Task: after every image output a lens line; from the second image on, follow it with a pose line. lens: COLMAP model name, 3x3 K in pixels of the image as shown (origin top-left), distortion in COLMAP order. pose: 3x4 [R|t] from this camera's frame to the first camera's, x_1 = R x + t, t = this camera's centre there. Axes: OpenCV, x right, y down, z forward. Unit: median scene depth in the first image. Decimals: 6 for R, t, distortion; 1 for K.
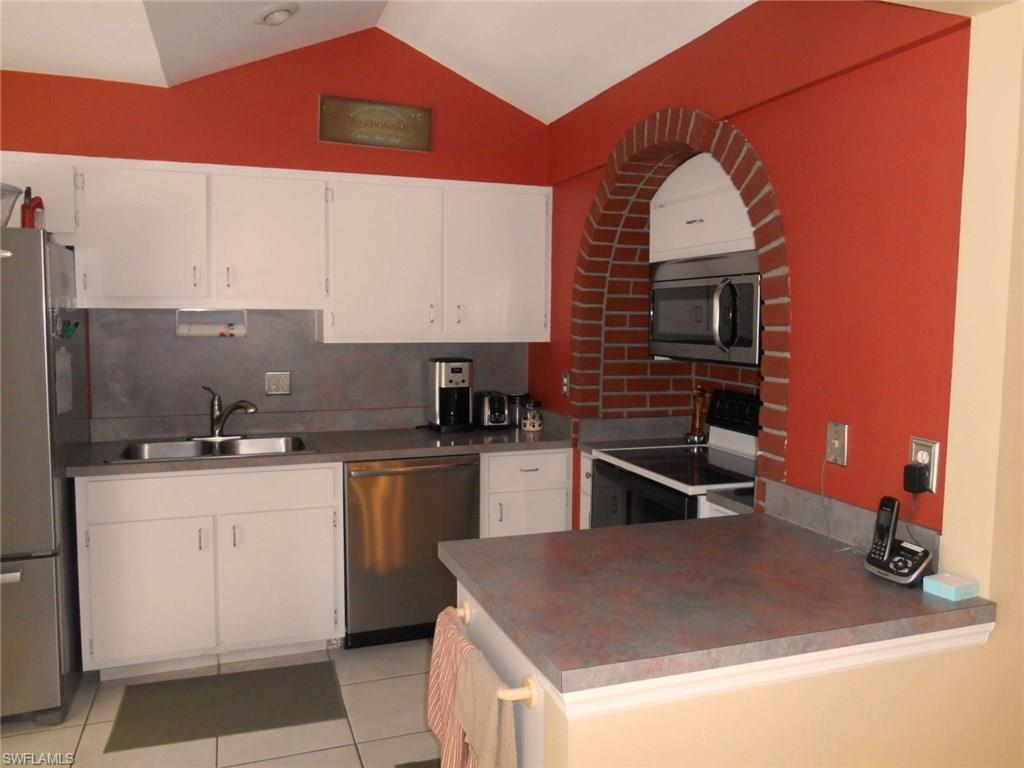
lens RADIAL K [[793.0, 0, 509.3], [0, 793.0, 382.5], [0, 0, 1]] dist [-0.028979, 0.020496]
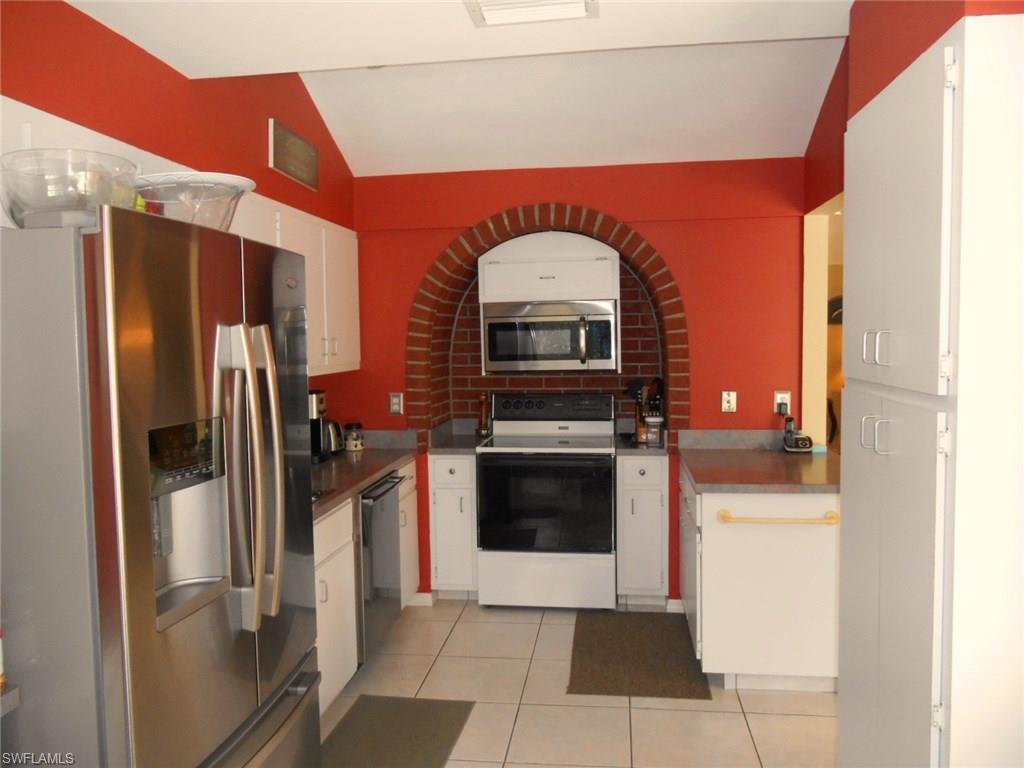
lens RADIAL K [[793.0, 0, 509.5], [0, 793.0, 384.0], [0, 0, 1]] dist [-0.028979, 0.020496]
pose [[0.441579, -0.070881, 0.894418, -1.010714], [0.097629, 0.994751, 0.030633, -0.051883], [-0.891895, 0.073794, 0.446182, 0.369504]]
